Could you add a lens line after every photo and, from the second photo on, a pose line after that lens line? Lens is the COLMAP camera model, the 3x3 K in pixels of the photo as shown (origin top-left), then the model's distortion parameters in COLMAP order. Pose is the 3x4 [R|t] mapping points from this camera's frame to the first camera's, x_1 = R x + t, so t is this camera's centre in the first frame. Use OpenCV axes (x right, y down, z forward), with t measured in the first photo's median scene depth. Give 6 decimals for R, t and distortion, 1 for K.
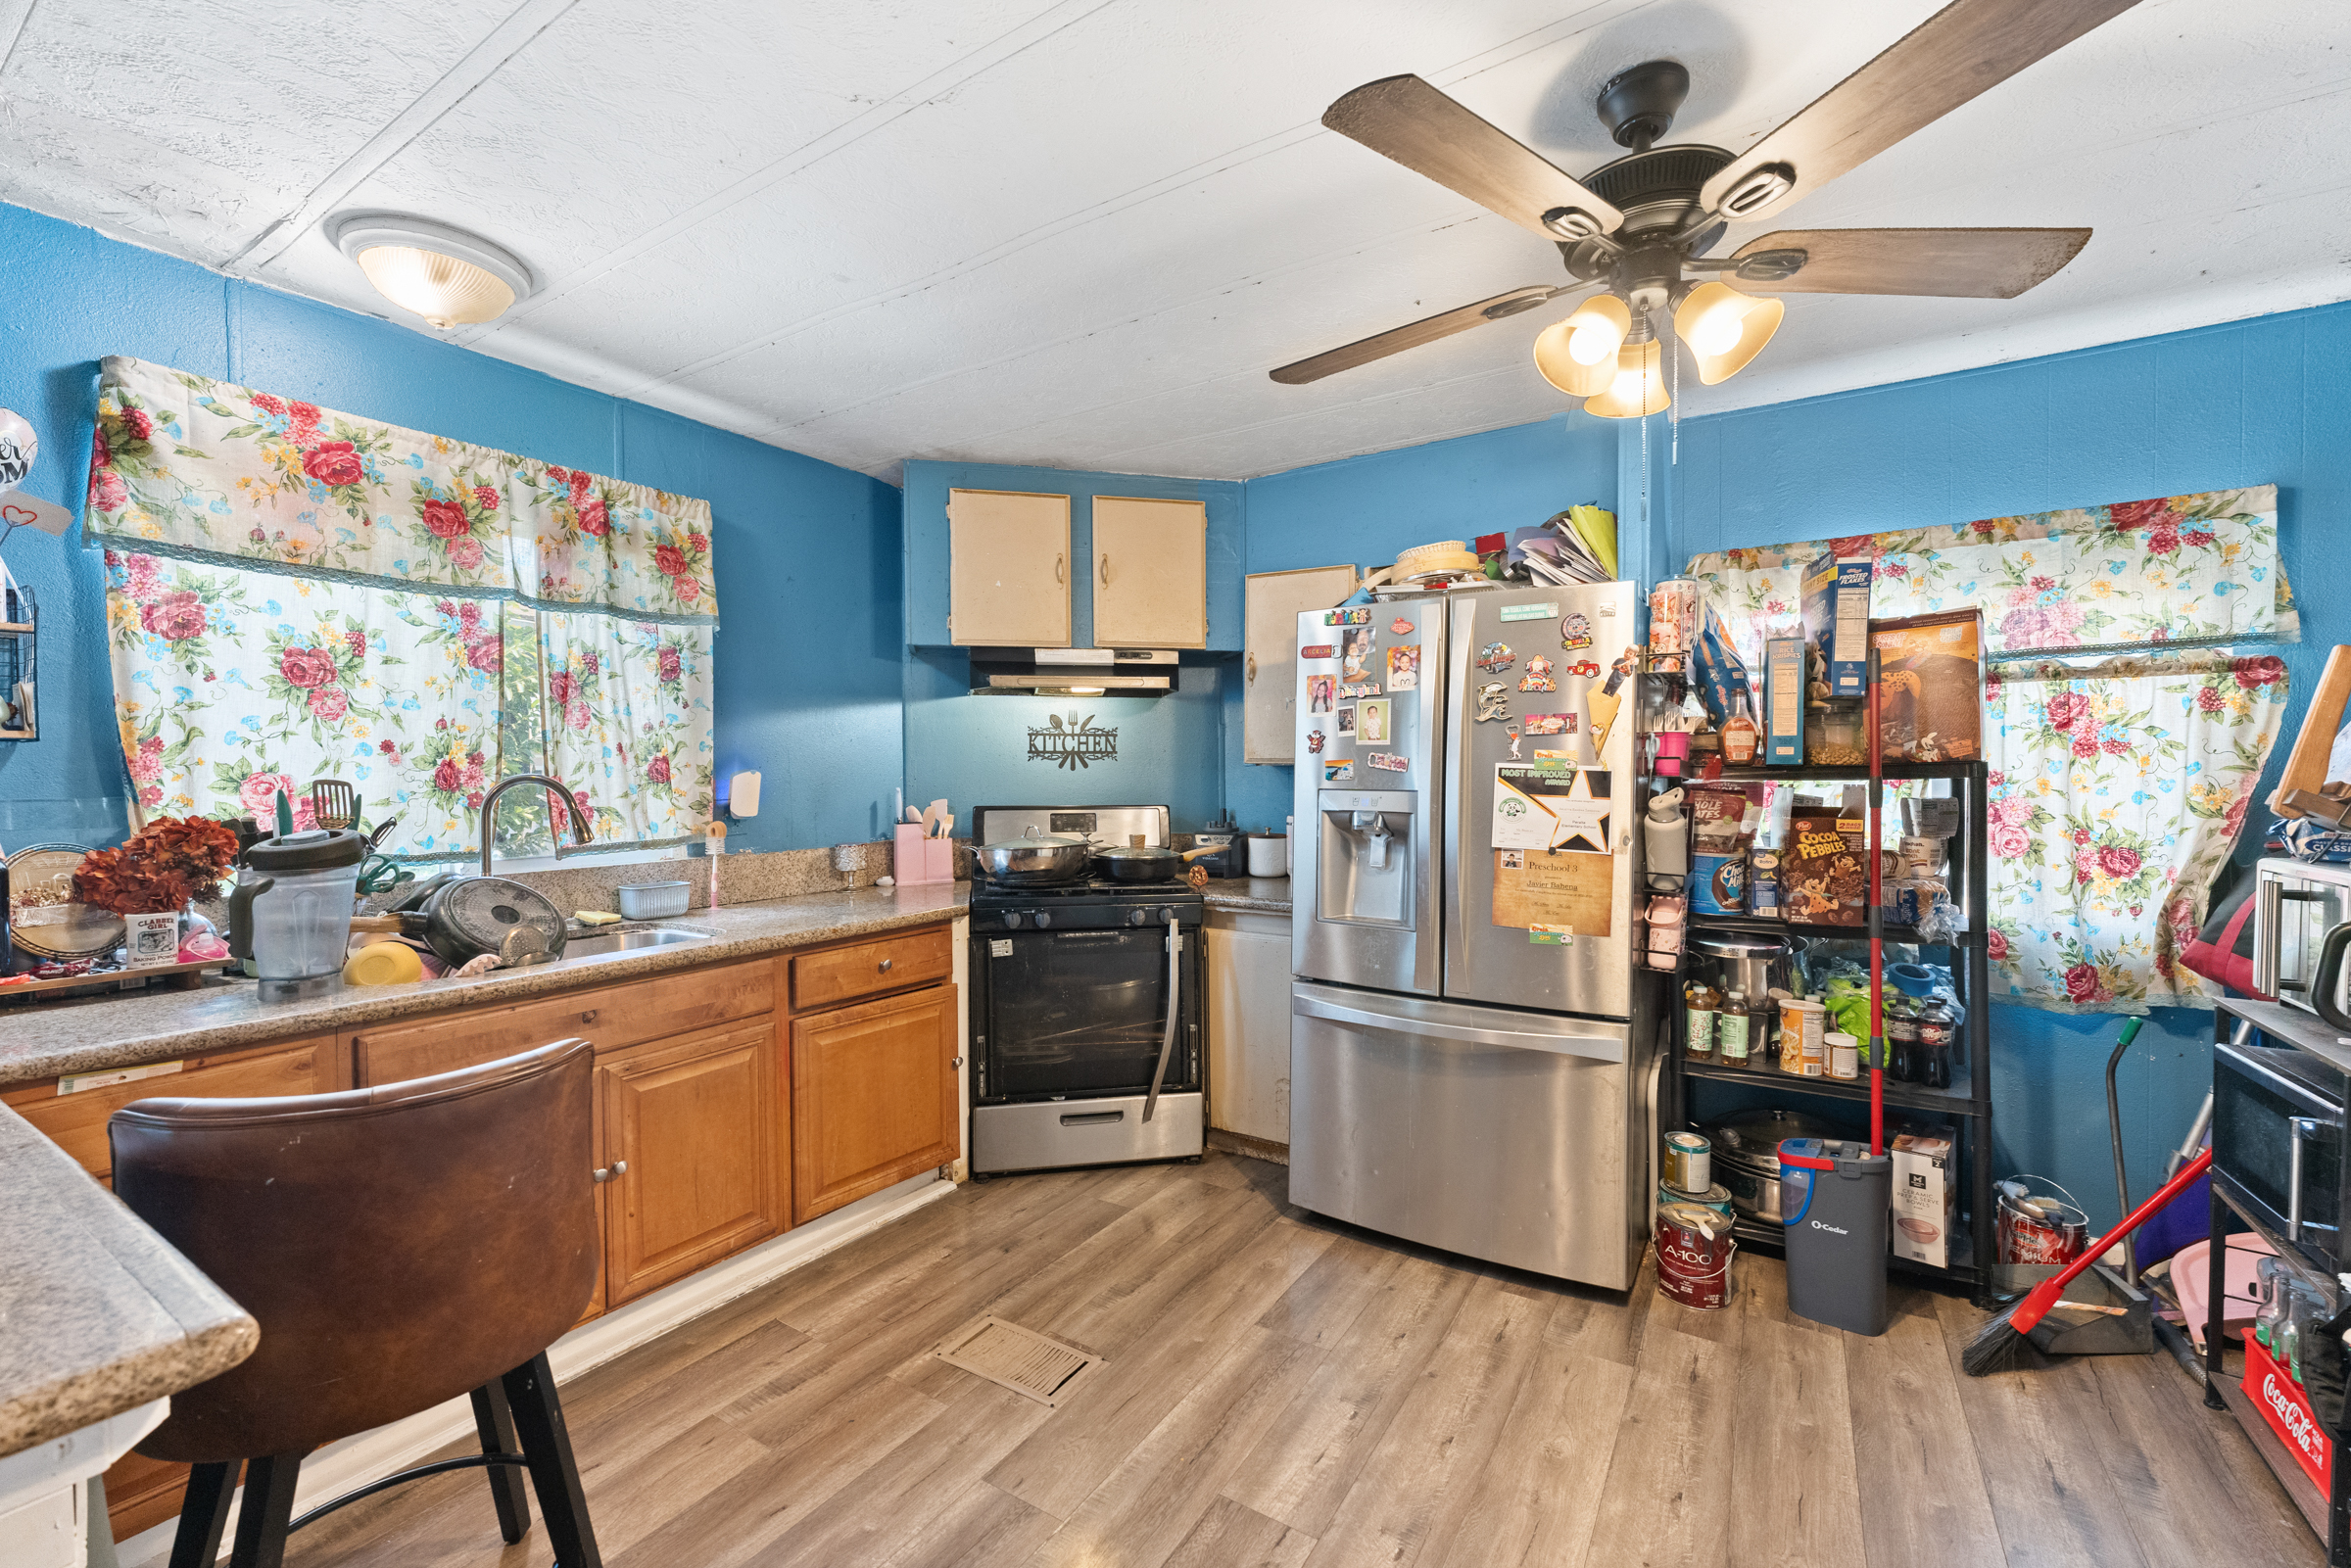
lens RADIAL K [[950.0, 0, 1173.6], [0, 950.0, 785.2], [0, 0, 1]] dist [0.000206, -0.000674]
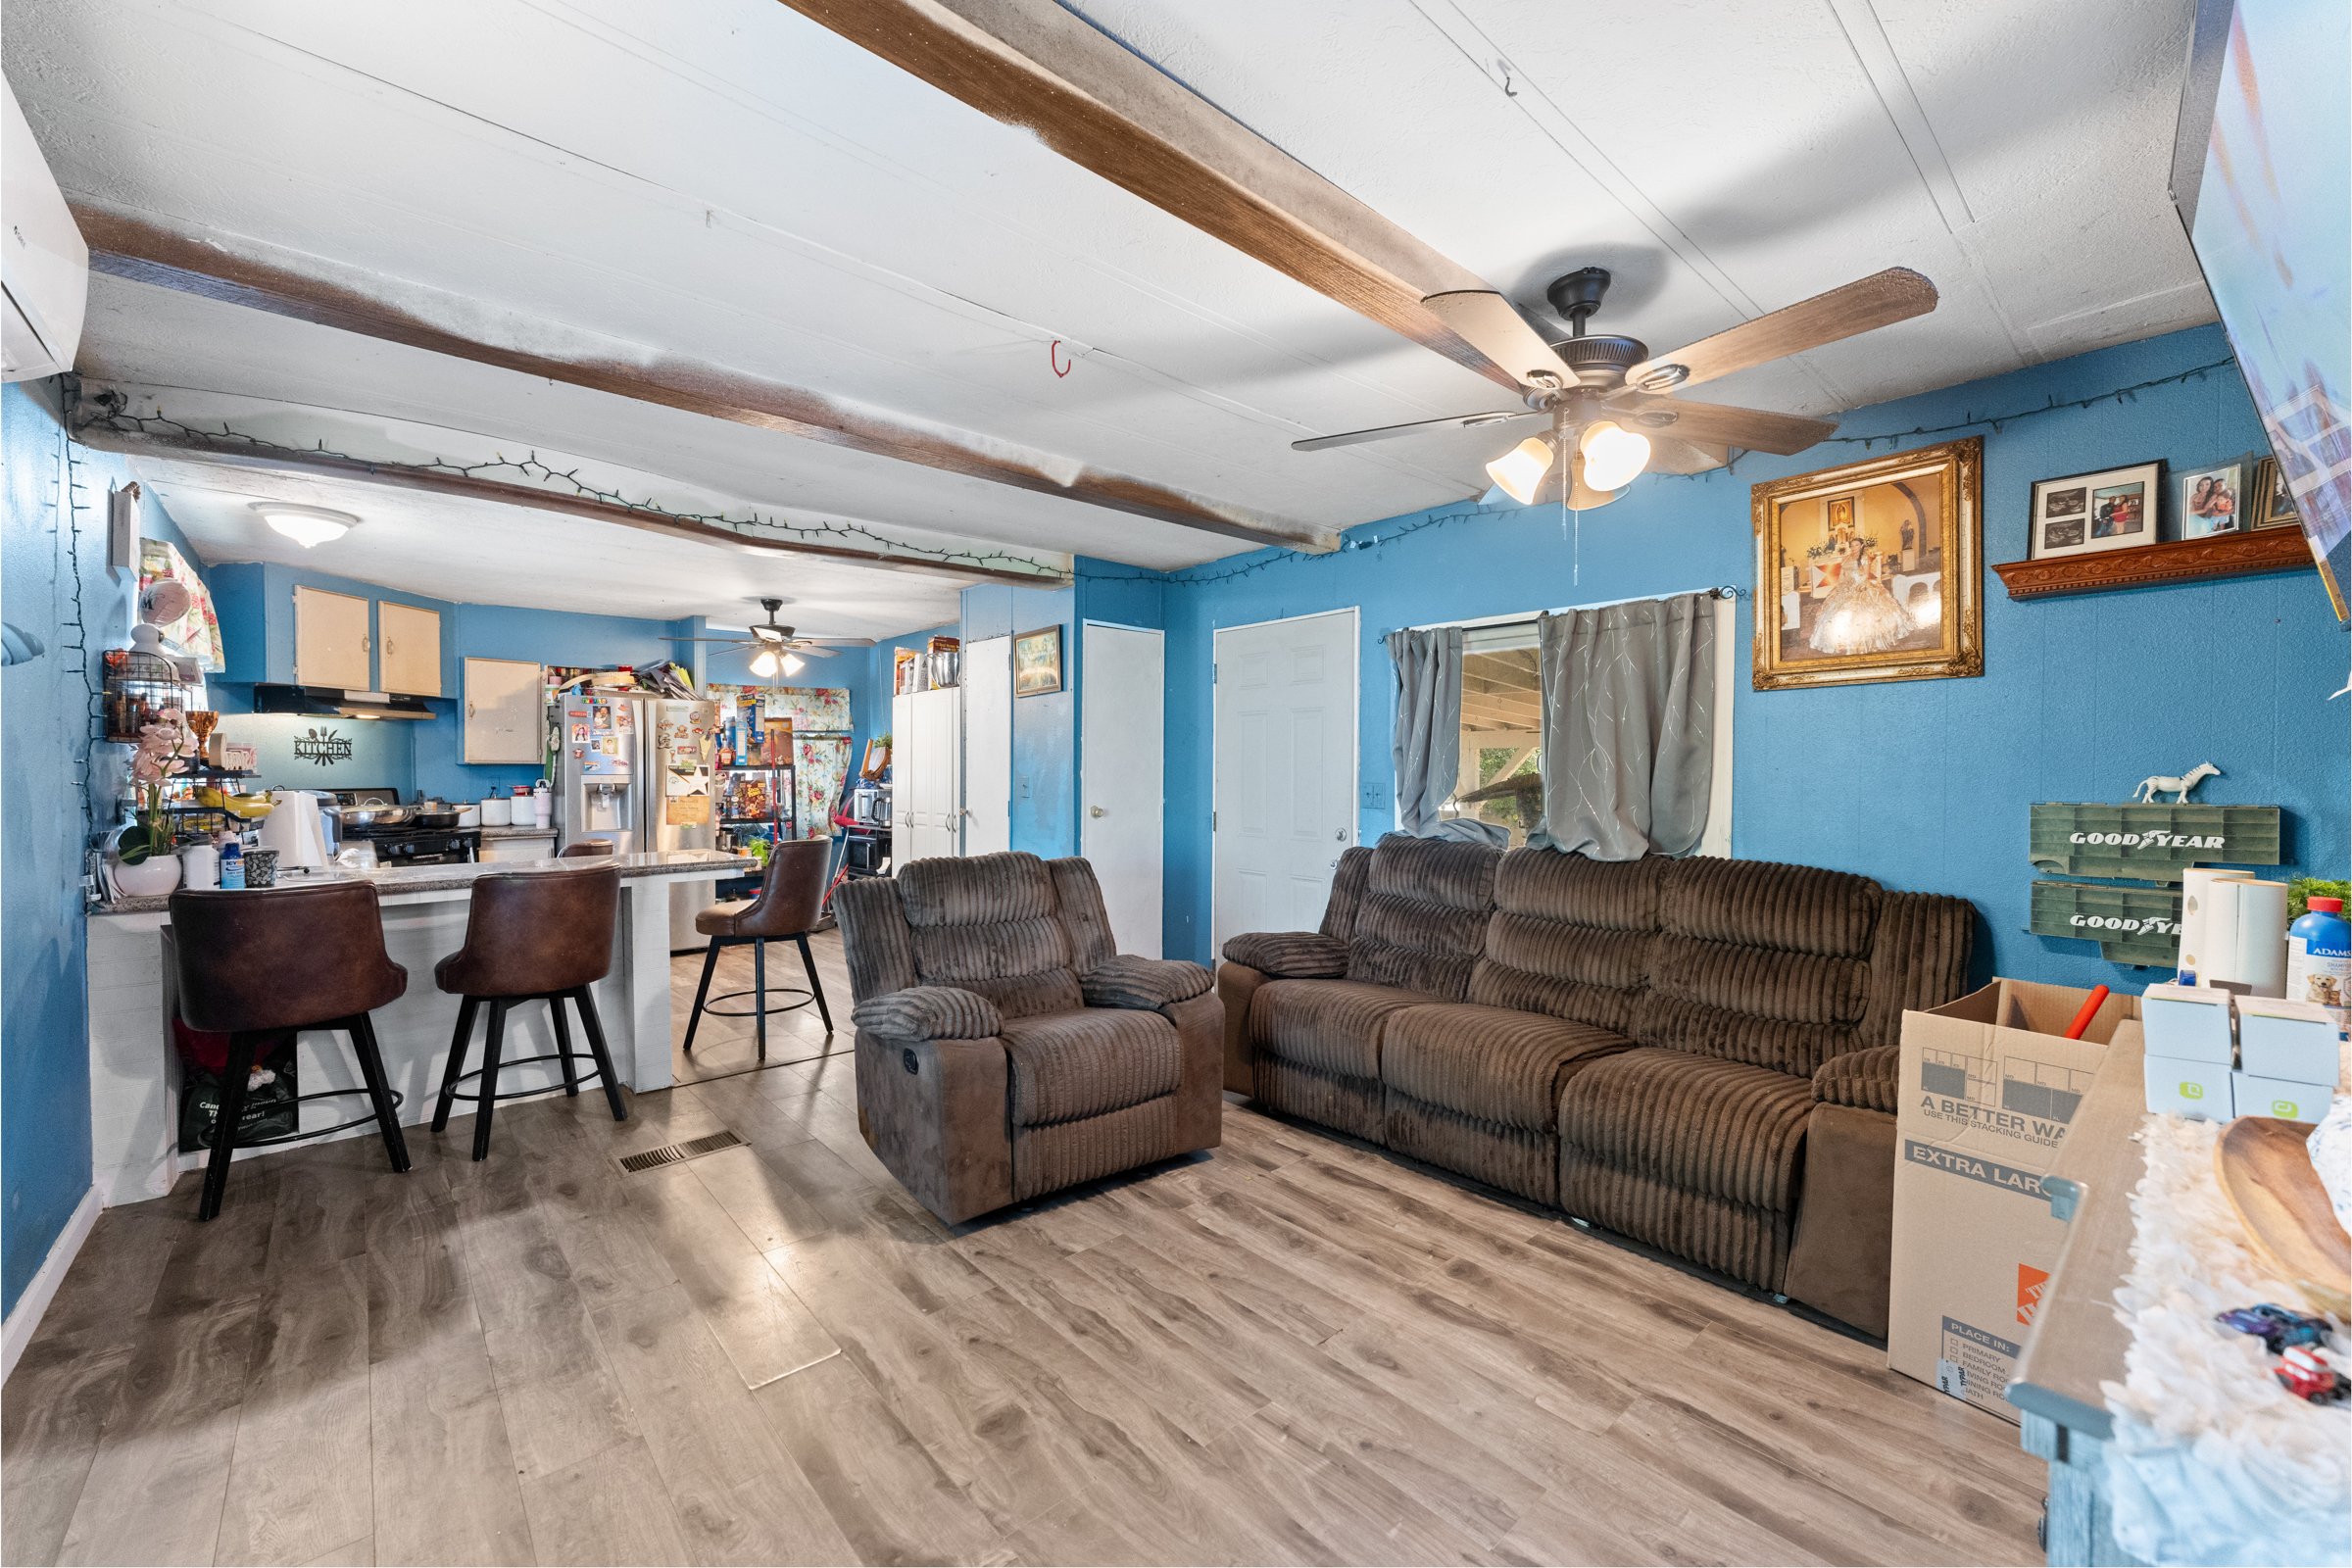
lens RADIAL K [[950.5, 0, 1171.3], [0, 950.5, 782.5], [0, 0, 1]] dist [0.000206, -0.000674]
pose [[0.286832, -0.008834, 0.957940, -1.787730], [0.016814, 0.999850, 0.004186, 0.040283], [-0.957833, 0.014906, 0.286938, -1.104050]]
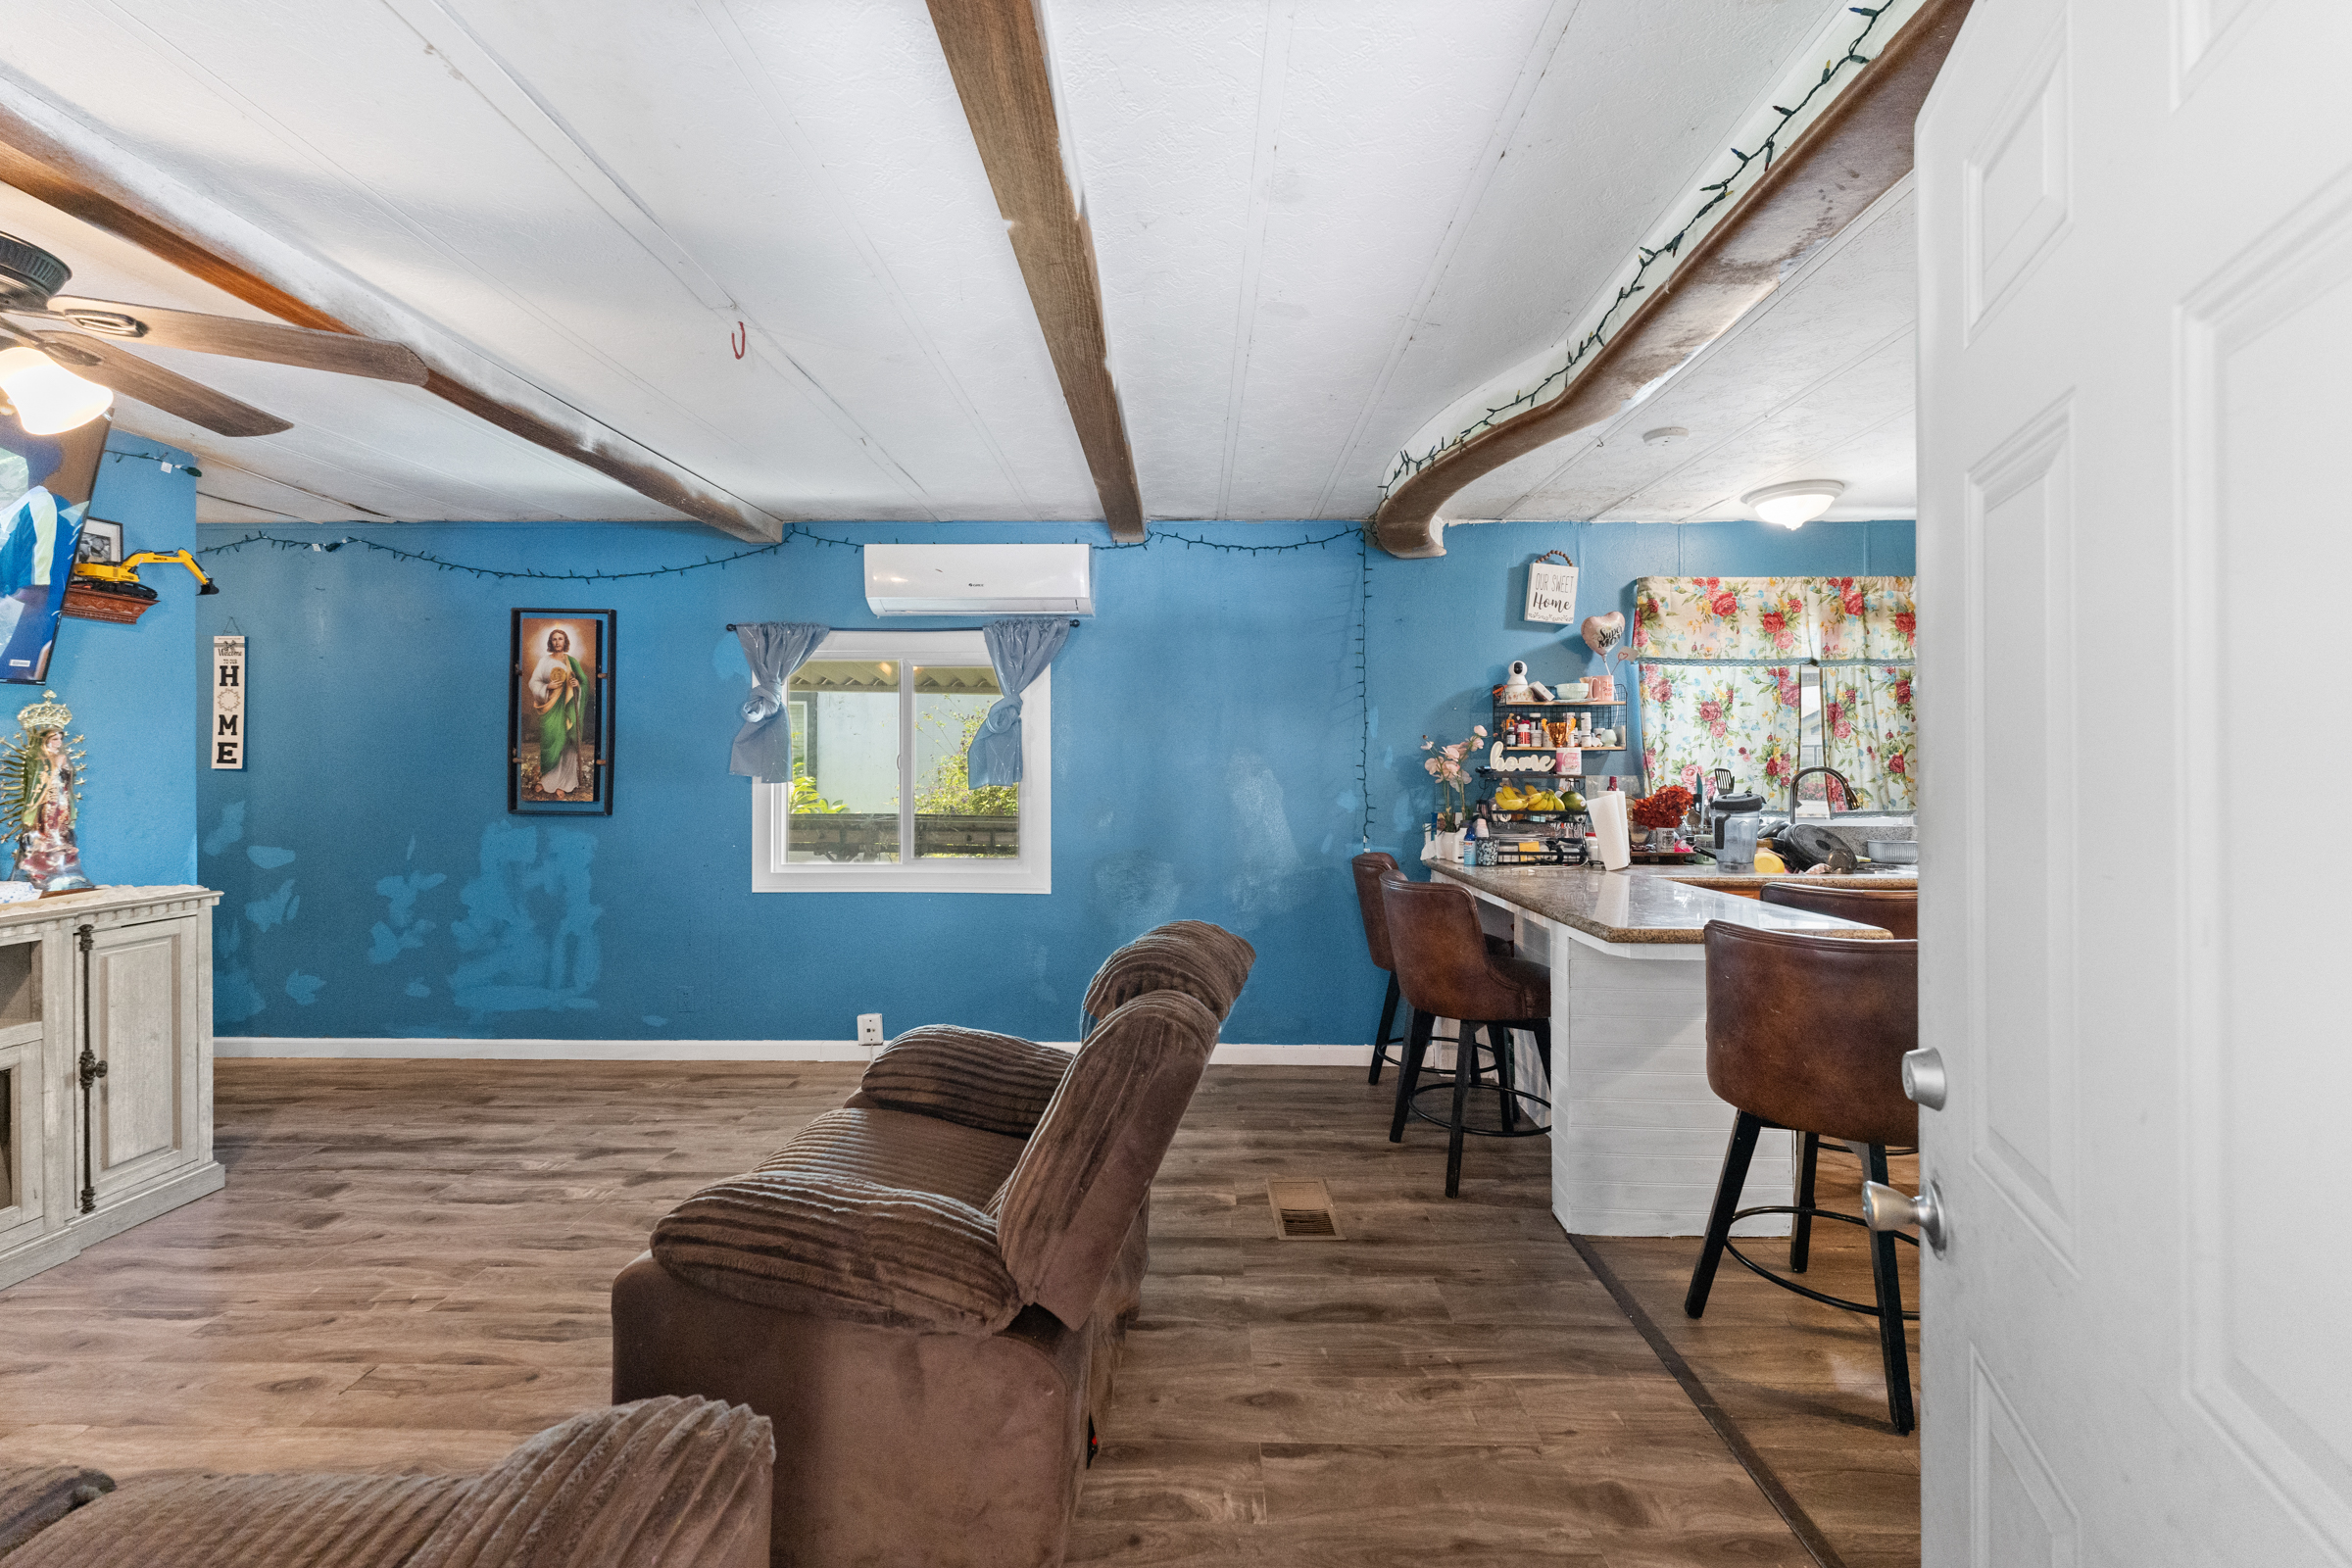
lens RADIAL K [[950.5, 0, 1176.8], [0, 950.5, 755.0], [0, 0, 1]] dist [0.000206, -0.000674]
pose [[0.516801, -0.005326, -0.856089, 0.166078], [-0.018036, 0.999691, -0.017107, 0.016718], [0.855915, 0.024282, 0.516546, -0.816293]]
